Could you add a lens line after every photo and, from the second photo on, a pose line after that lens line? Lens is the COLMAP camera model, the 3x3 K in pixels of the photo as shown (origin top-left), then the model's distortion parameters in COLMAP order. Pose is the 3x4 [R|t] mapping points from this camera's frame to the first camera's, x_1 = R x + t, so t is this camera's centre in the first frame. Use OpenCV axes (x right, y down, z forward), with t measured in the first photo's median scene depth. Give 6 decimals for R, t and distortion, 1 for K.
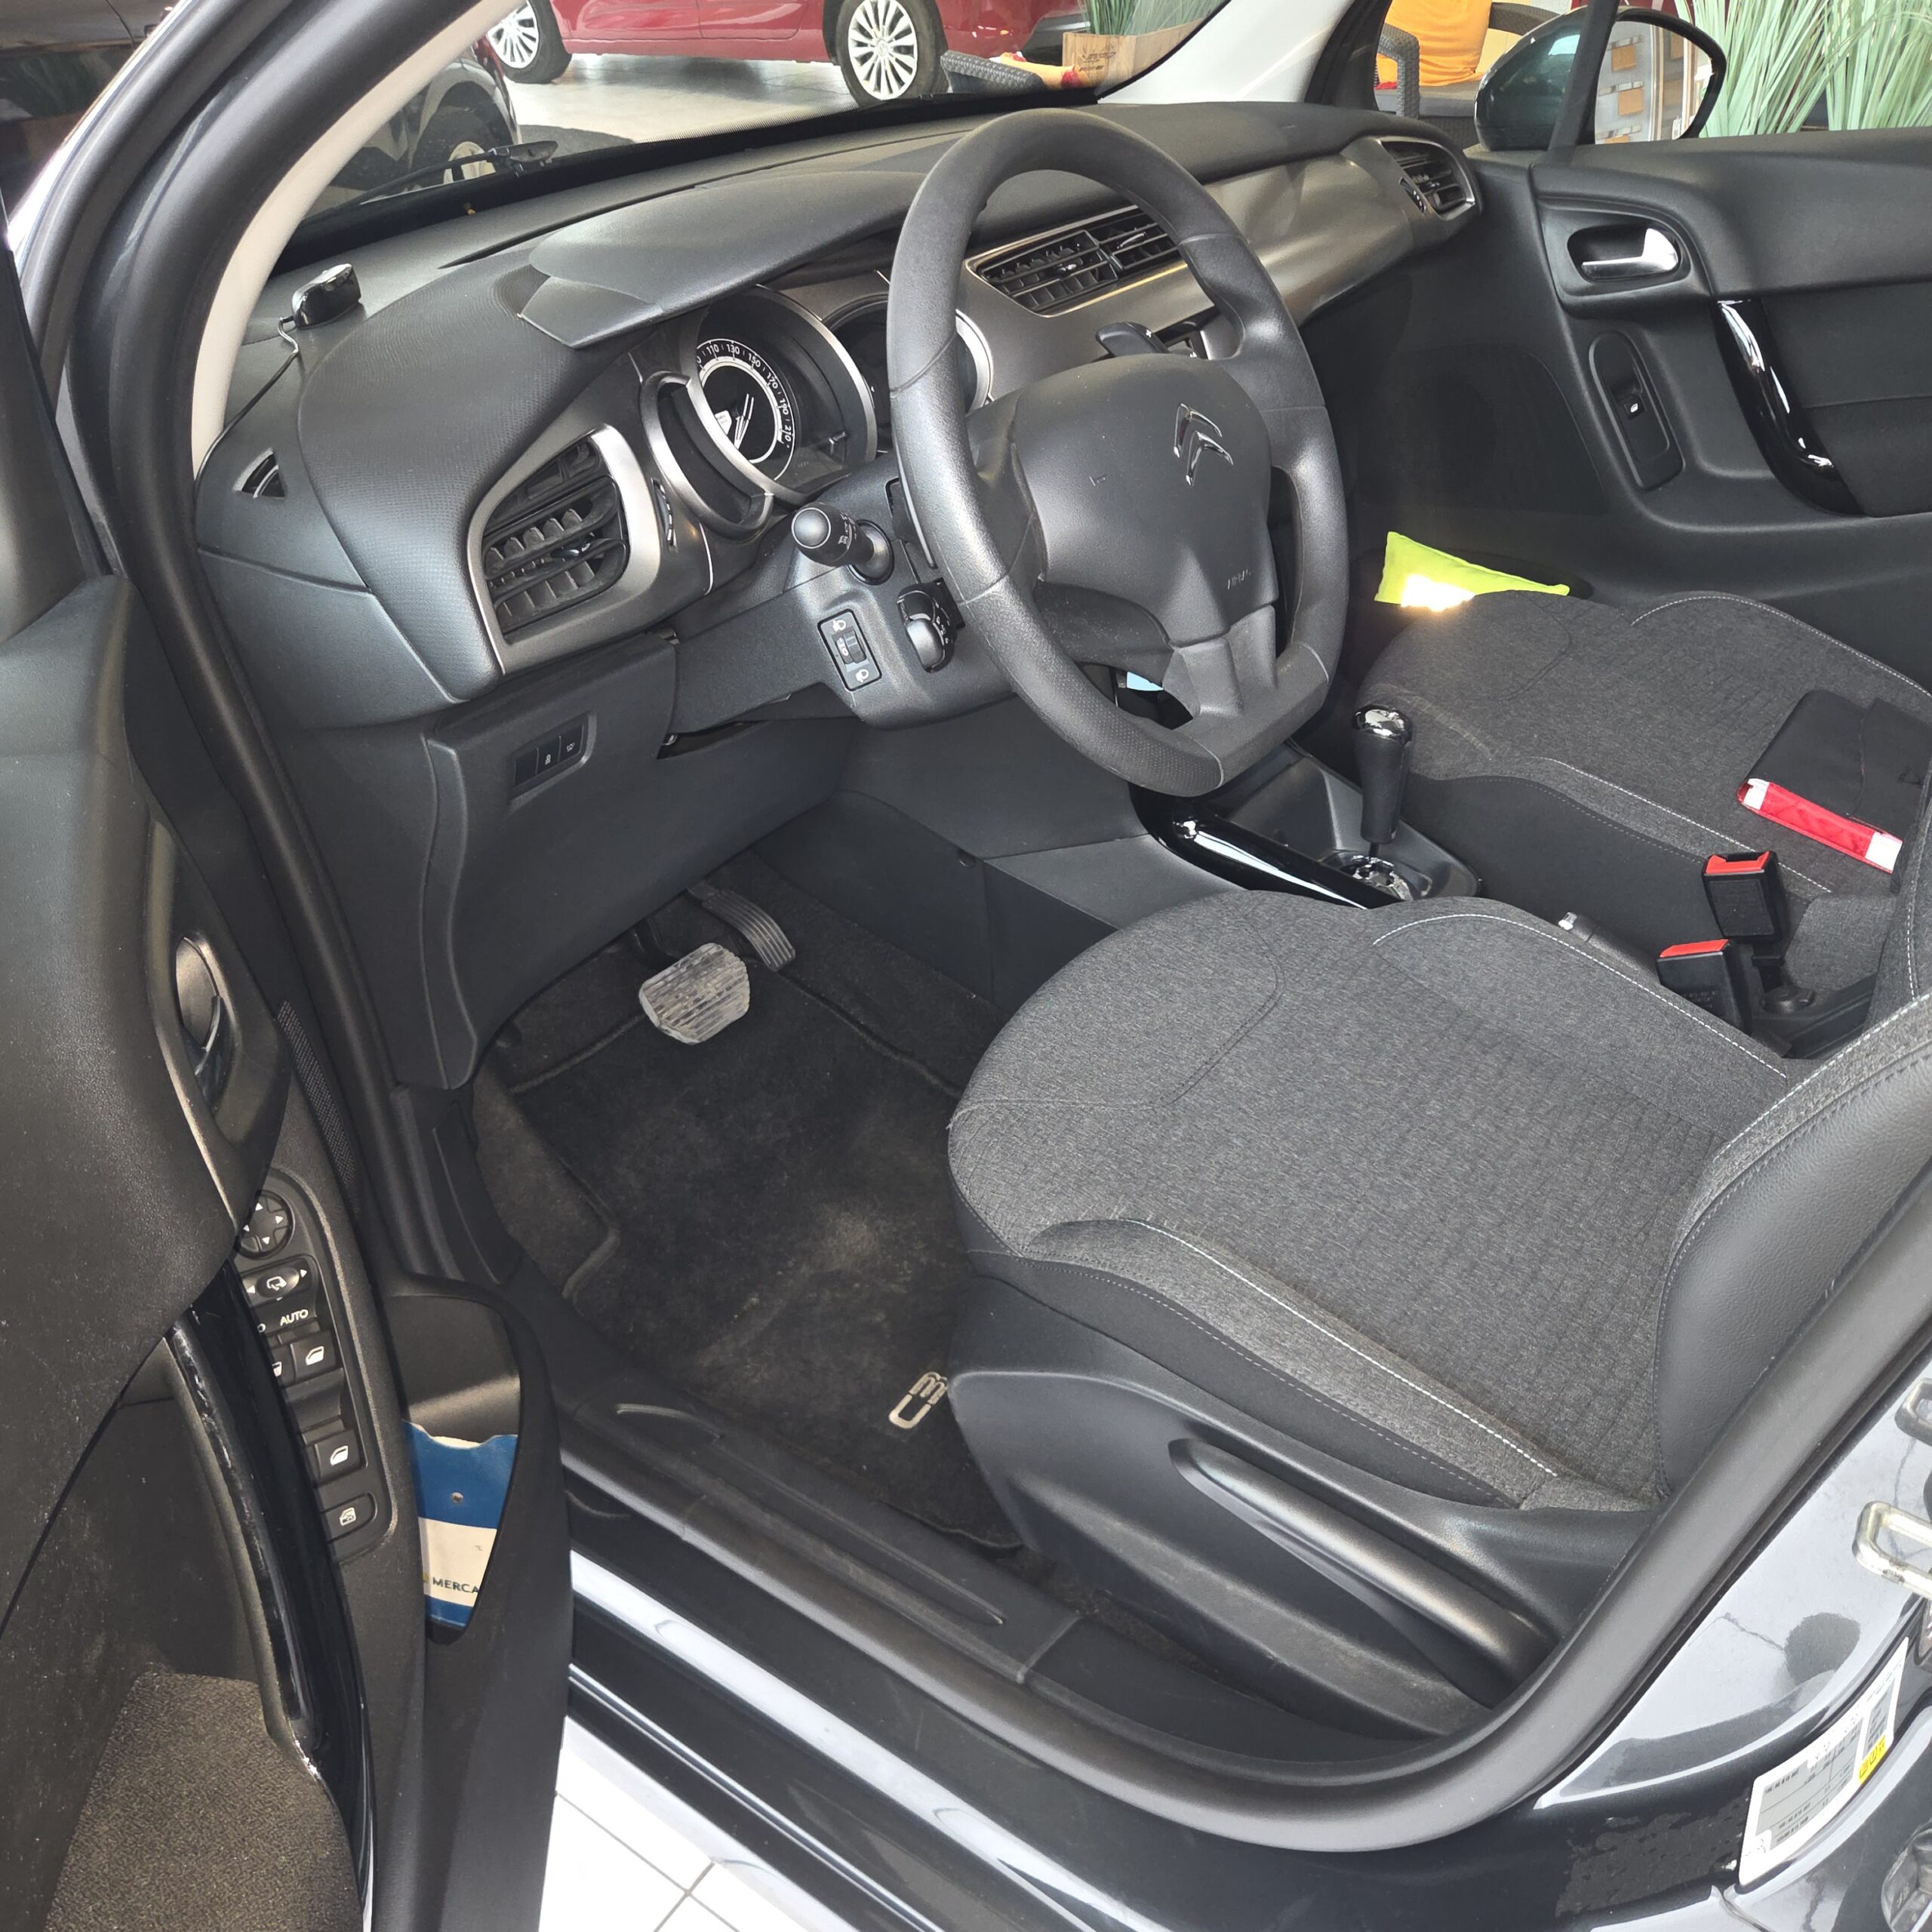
lens RADIAL K [[1704.0, 0, 966.4], [0, 1704.0, 956.8], [0, 0, 1]] dist [0.083020, -0.086050]
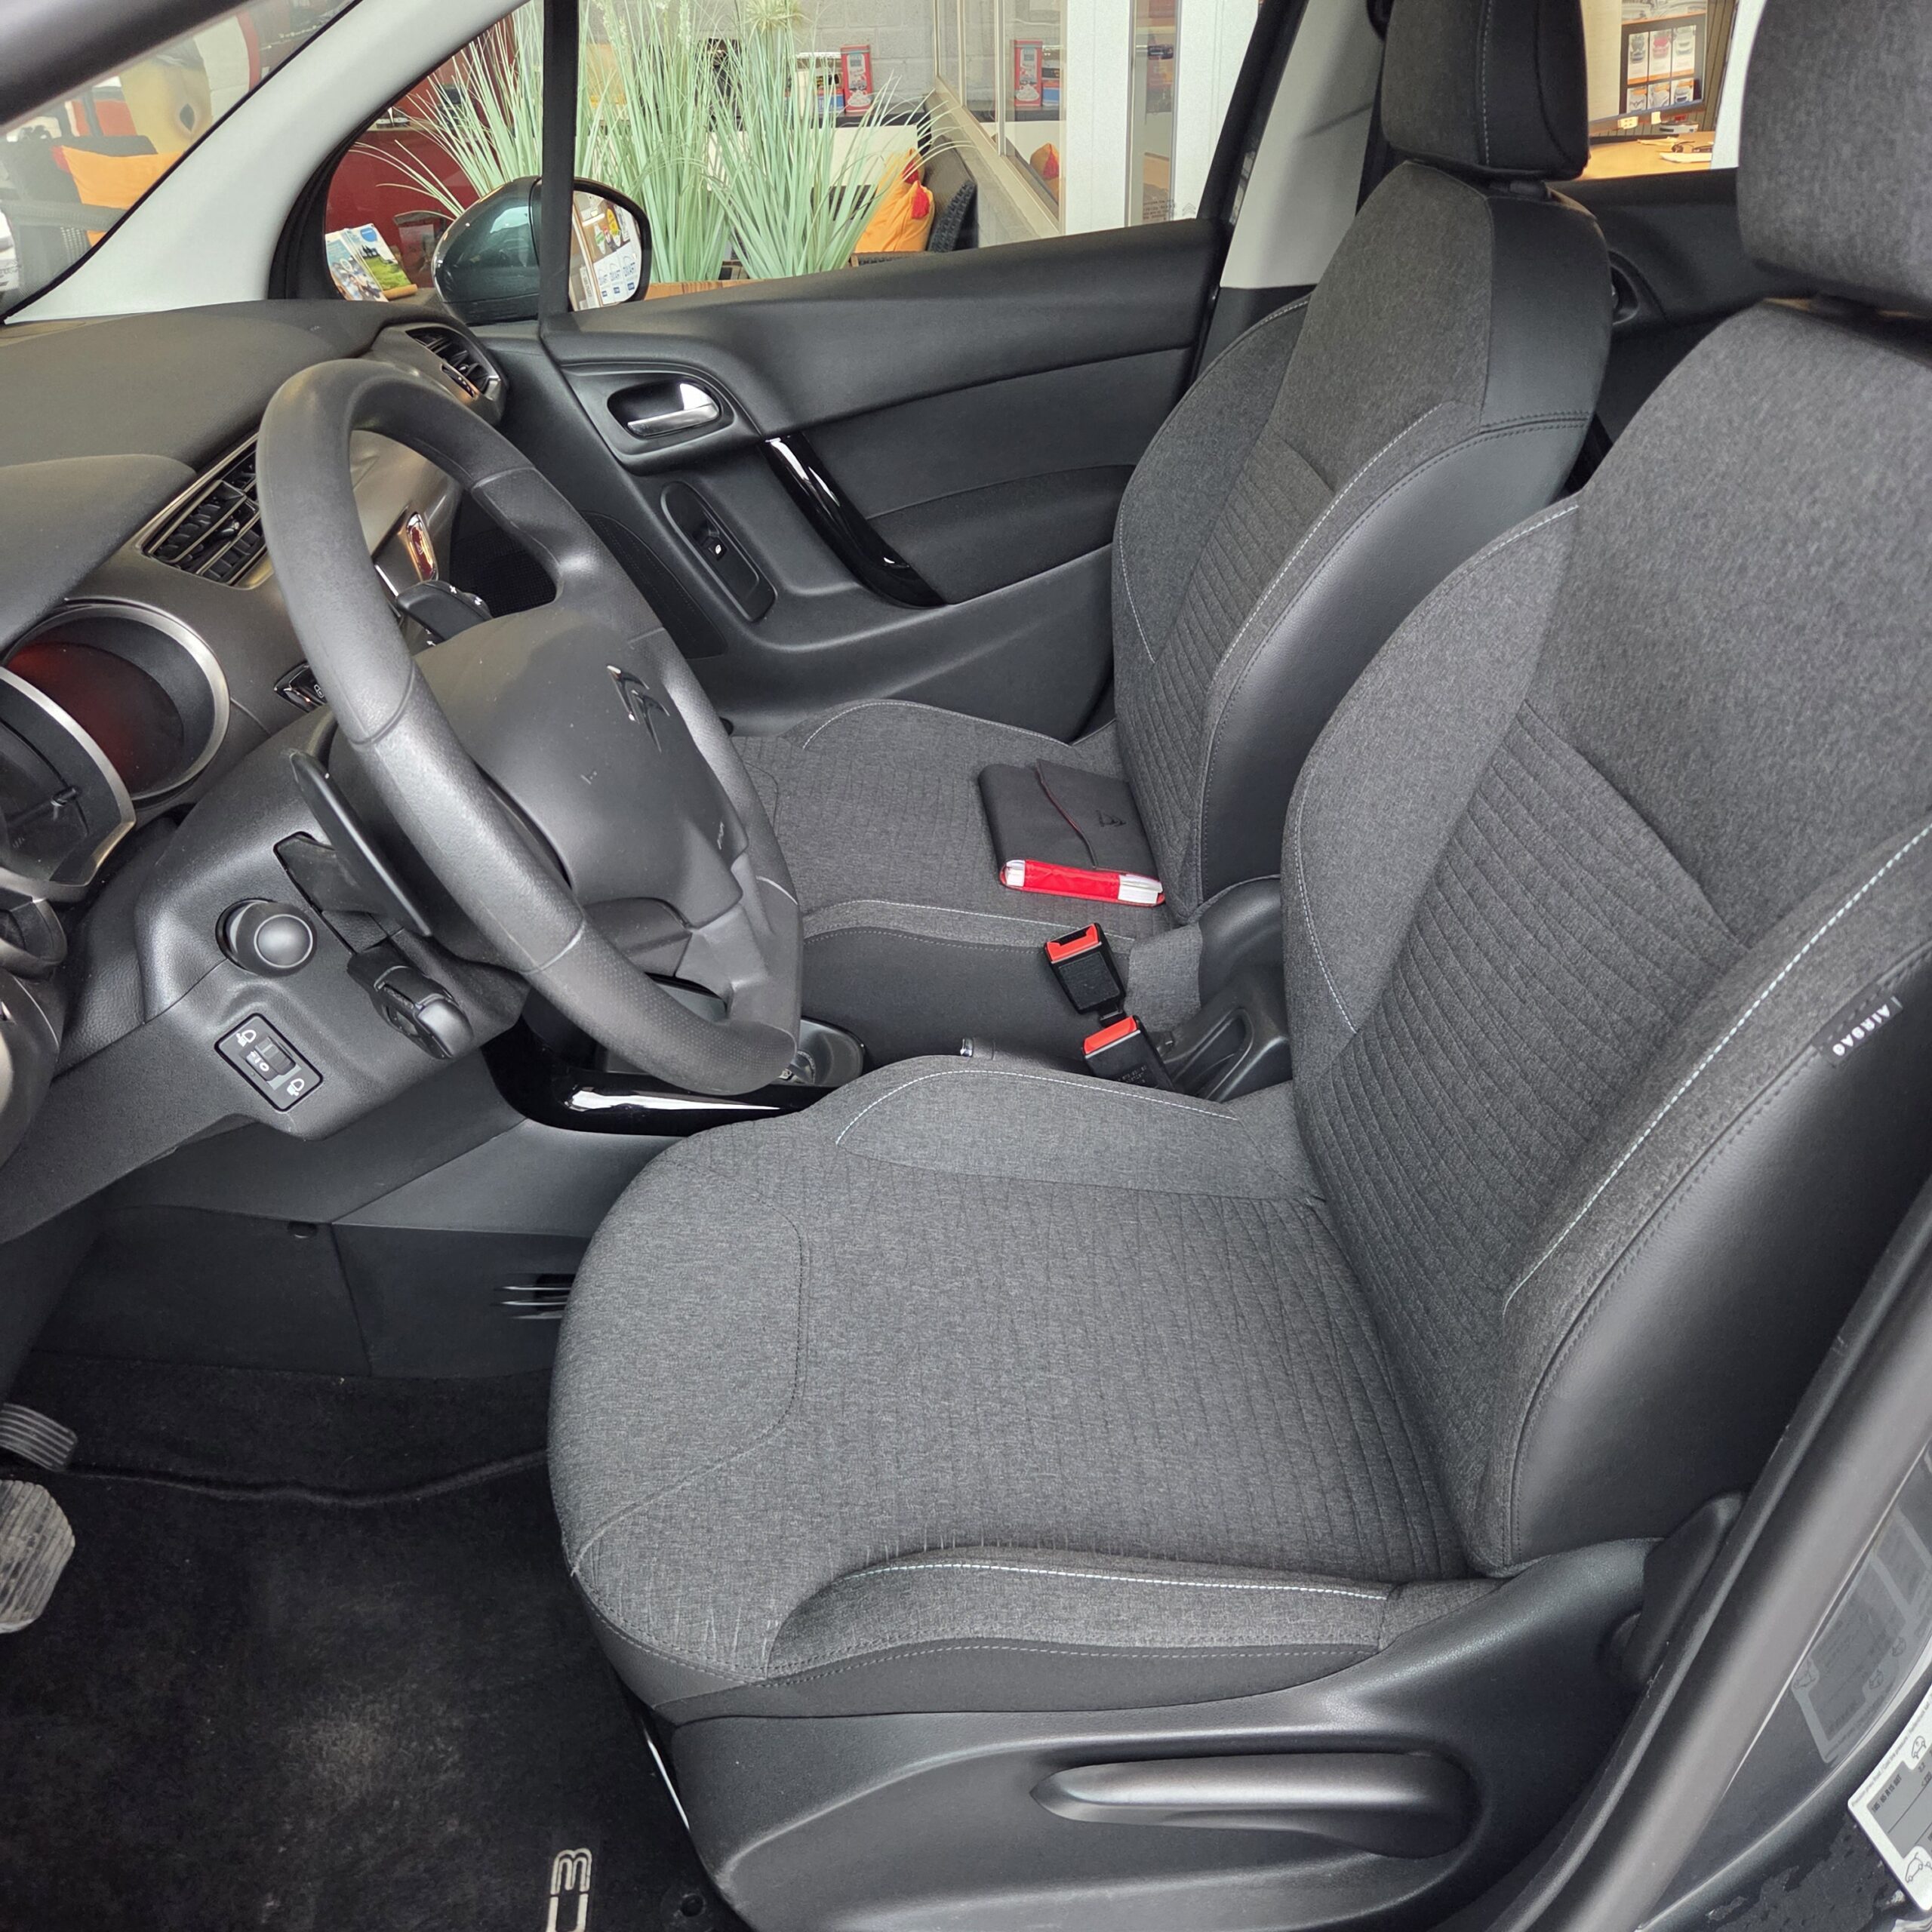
lens RADIAL K [[1704.0, 0, 966.4], [0, 1704.0, 956.8], [0, 0, 1]] dist [0.083020, -0.086050]
pose [[0.779754, -0.320658, 0.537737, -0.169395], [0.357055, 0.933278, 0.038770, -0.108696], [-0.514291, 0.161771, 0.842220, 0.148299]]
